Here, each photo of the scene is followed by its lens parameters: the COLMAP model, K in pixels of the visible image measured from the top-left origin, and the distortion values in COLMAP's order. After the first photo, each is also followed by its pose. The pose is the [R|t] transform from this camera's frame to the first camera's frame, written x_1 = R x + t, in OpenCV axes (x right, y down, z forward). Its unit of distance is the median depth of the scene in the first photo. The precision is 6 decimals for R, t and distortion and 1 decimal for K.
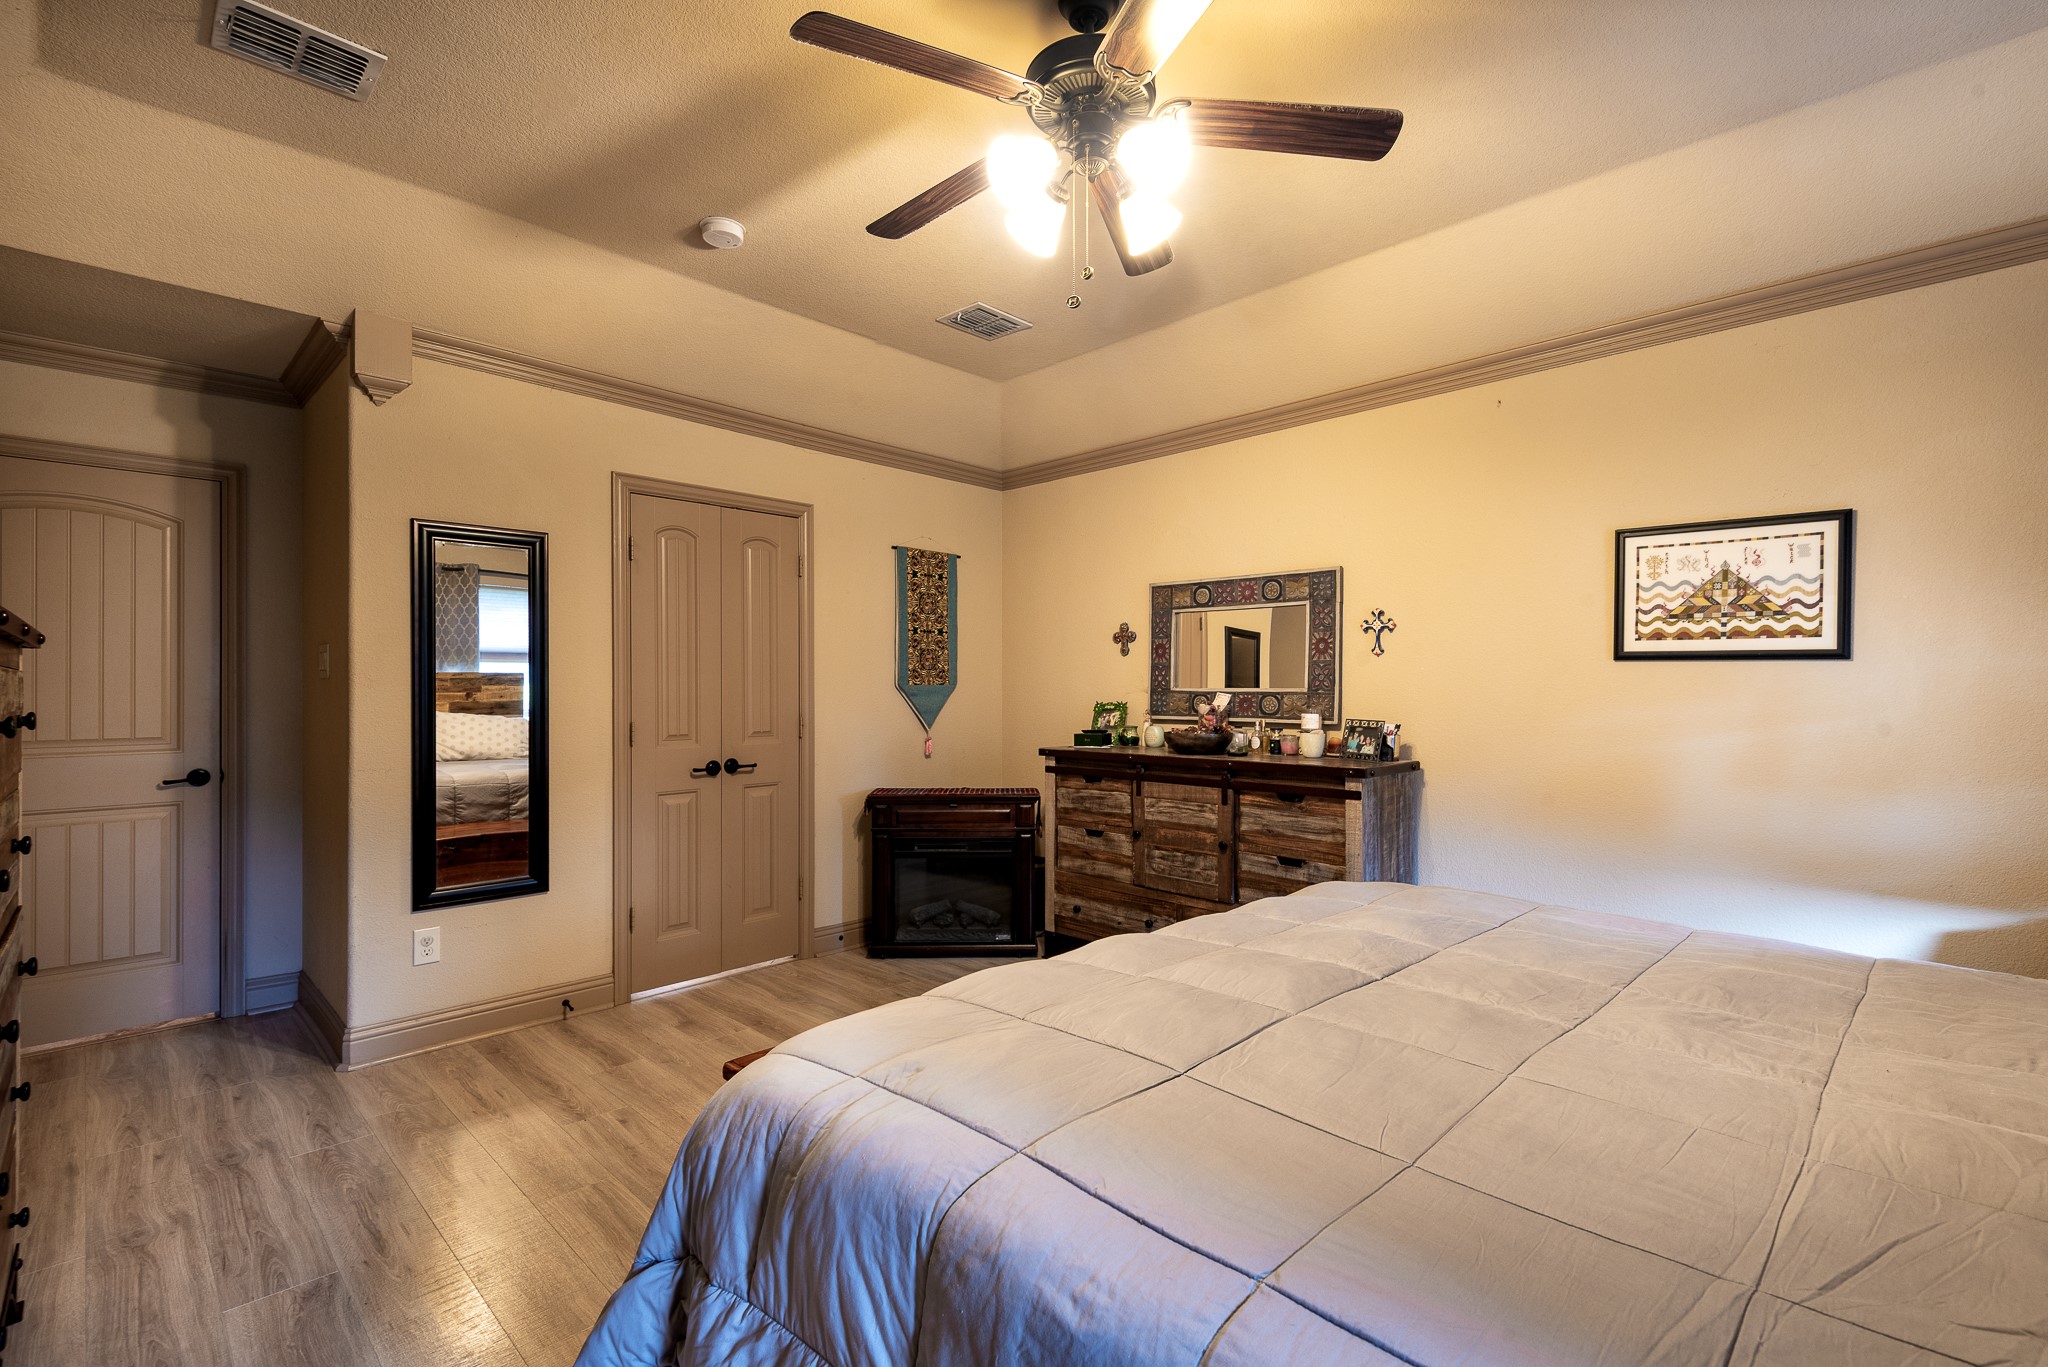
lens RADIAL K [[925.7, 0, 1039.1], [0, 925.7, 695.1], [0, 0, 1]] dist [0.030372, -0.015757]
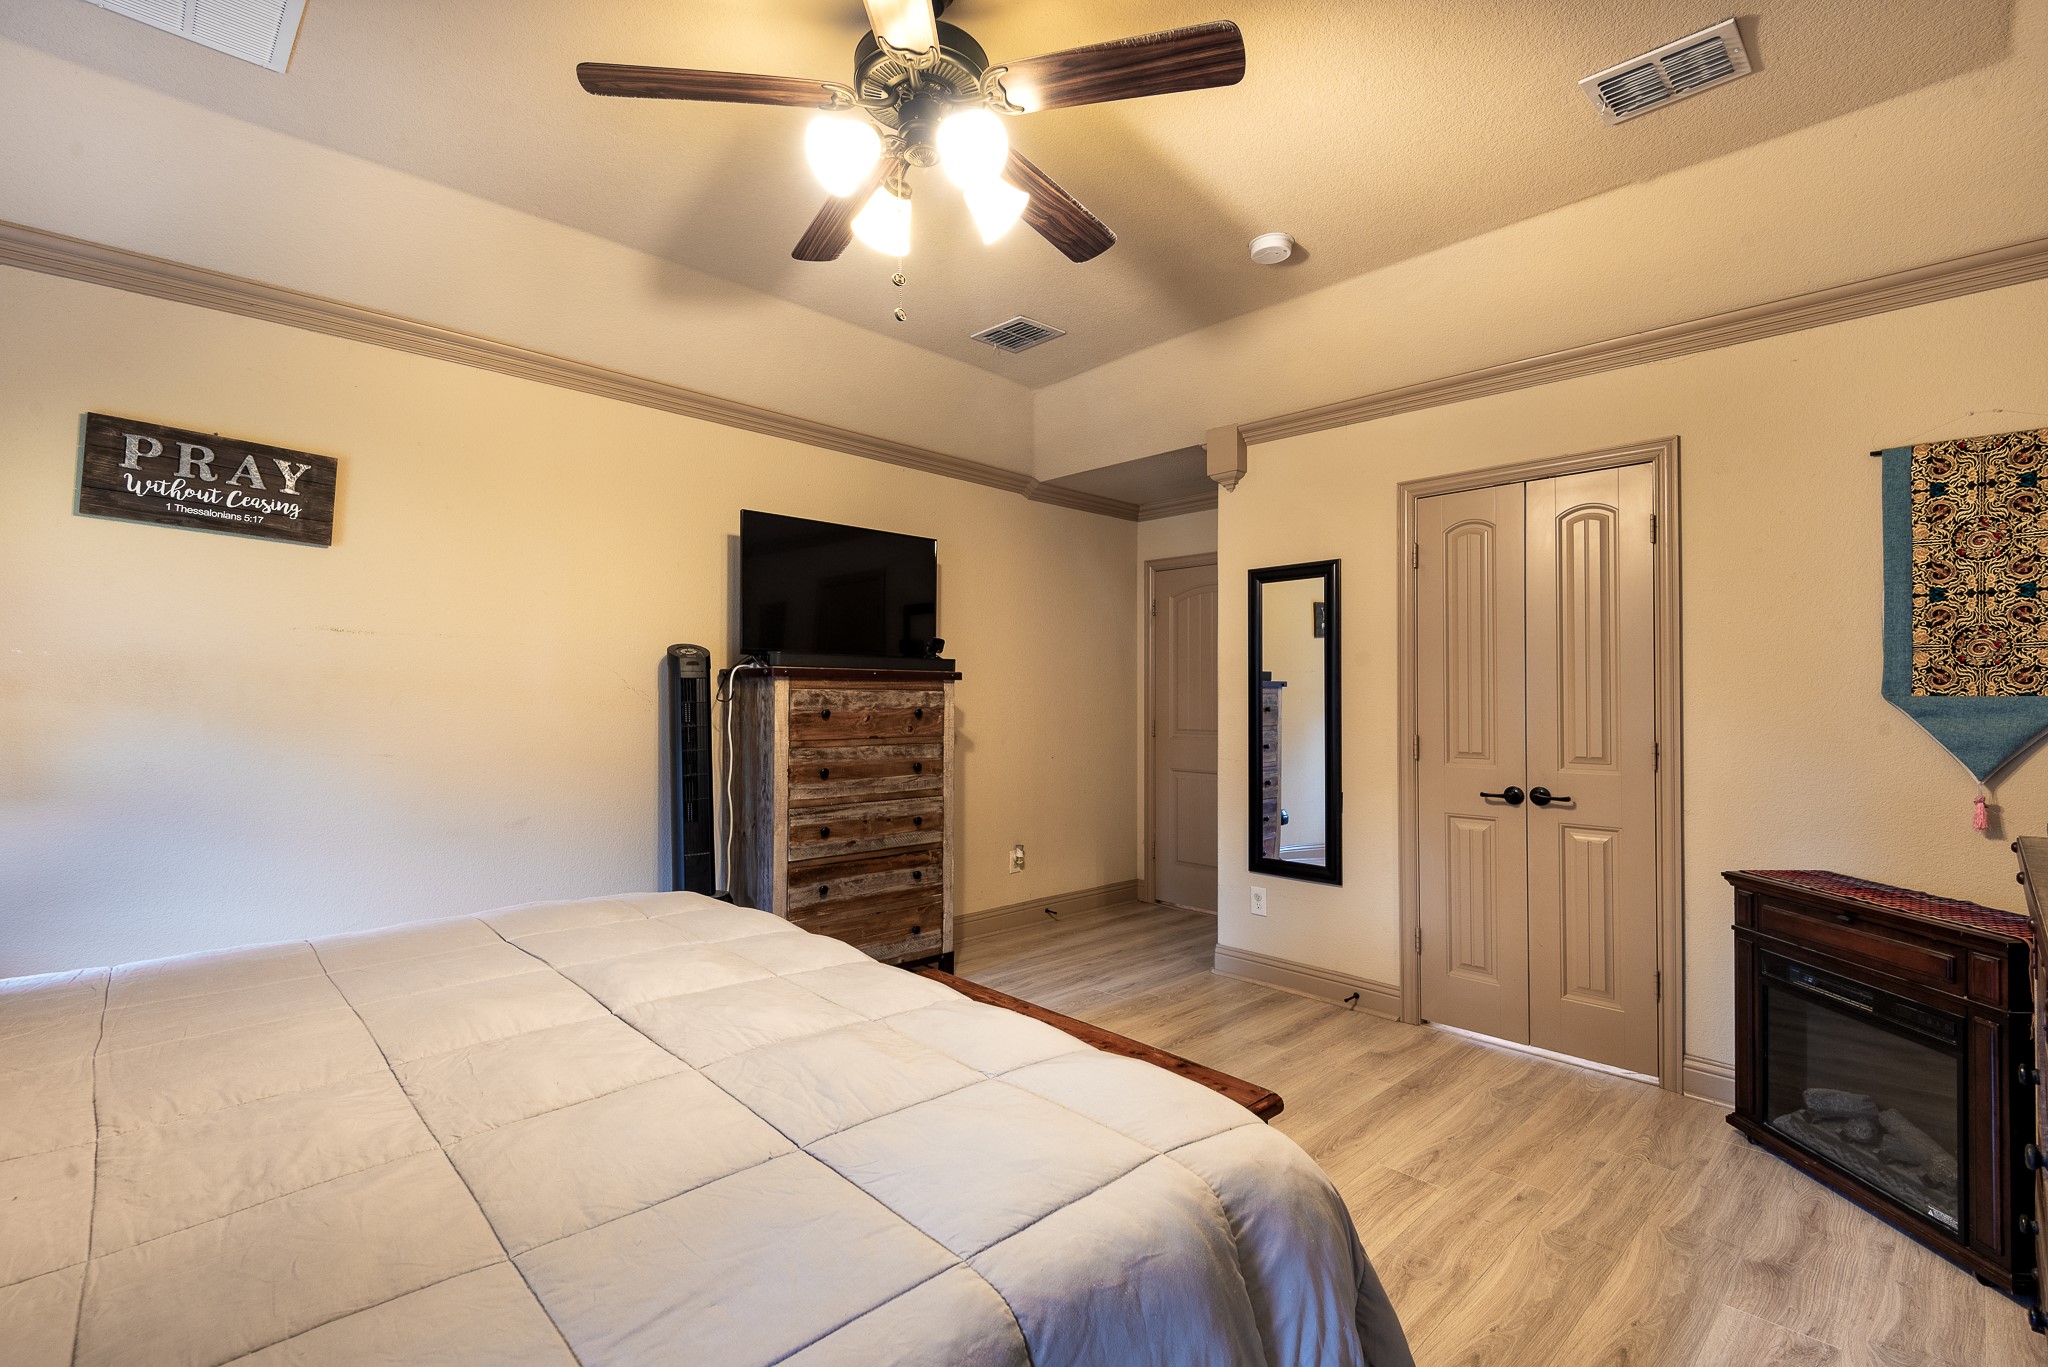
lens RADIAL K [[925.7, 0, 980.6], [0, 925.7, 692.1], [0, 0, 1]] dist [0.030372, -0.015757]
pose [[-0.057221, -0.007447, -0.998334, 0.542477], [-0.013745, 0.999883, -0.006670, -0.002627], [0.998267, 0.013340, -0.057317, 0.591415]]
